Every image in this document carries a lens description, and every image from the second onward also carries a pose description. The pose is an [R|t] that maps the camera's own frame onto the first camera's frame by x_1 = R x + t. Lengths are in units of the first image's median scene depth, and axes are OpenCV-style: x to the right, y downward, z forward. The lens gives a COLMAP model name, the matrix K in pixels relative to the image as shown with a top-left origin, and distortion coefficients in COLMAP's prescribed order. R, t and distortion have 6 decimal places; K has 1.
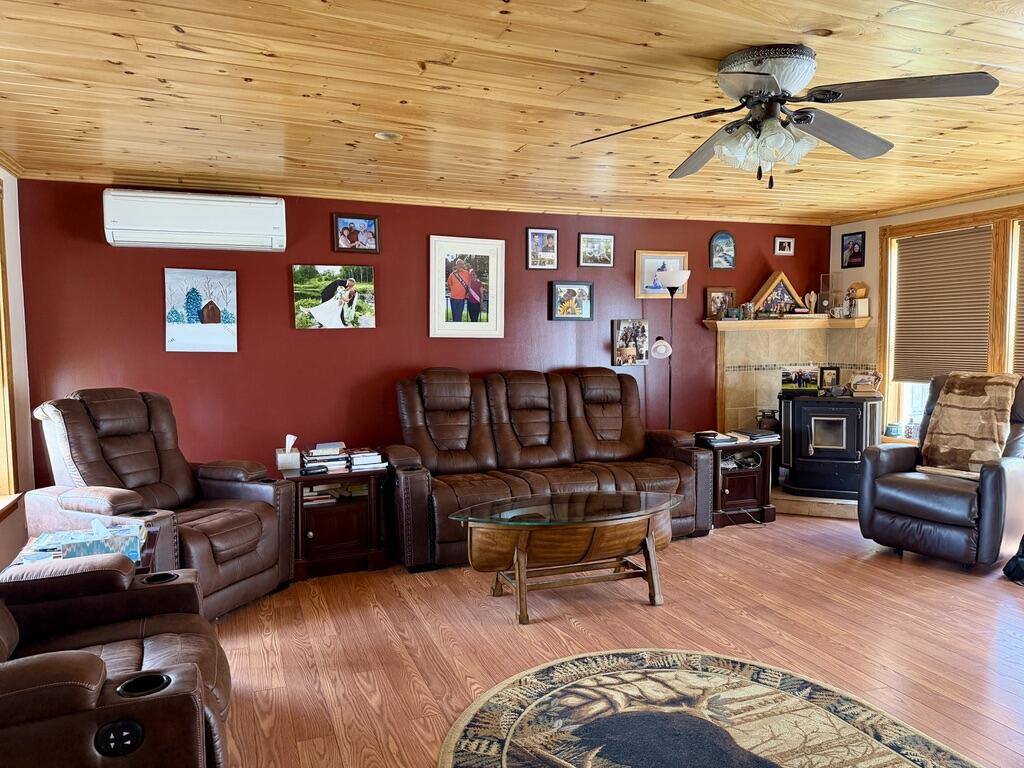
lens RADIAL K [[723.5, 0, 508.9], [0, 723.5, 391.3], [0, 0, 1]] dist [0.071858, -0.090083]
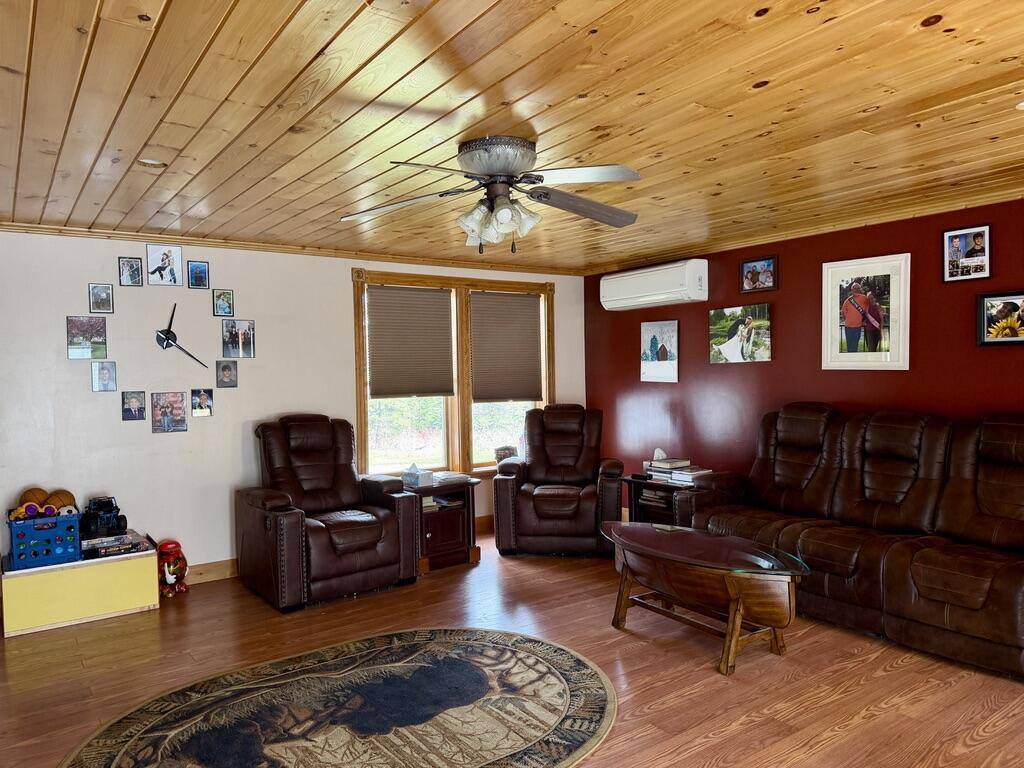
lens RADIAL K [[723.5, 0, 502.9], [0, 723.5, 388.6], [0, 0, 1]] dist [0.071858, -0.090083]
pose [[0.228417, 0.025339, -0.973234, 0.786766], [-0.055882, 0.998354, 0.012877, -0.041404], [0.971958, 0.051445, 0.229457, 0.400409]]
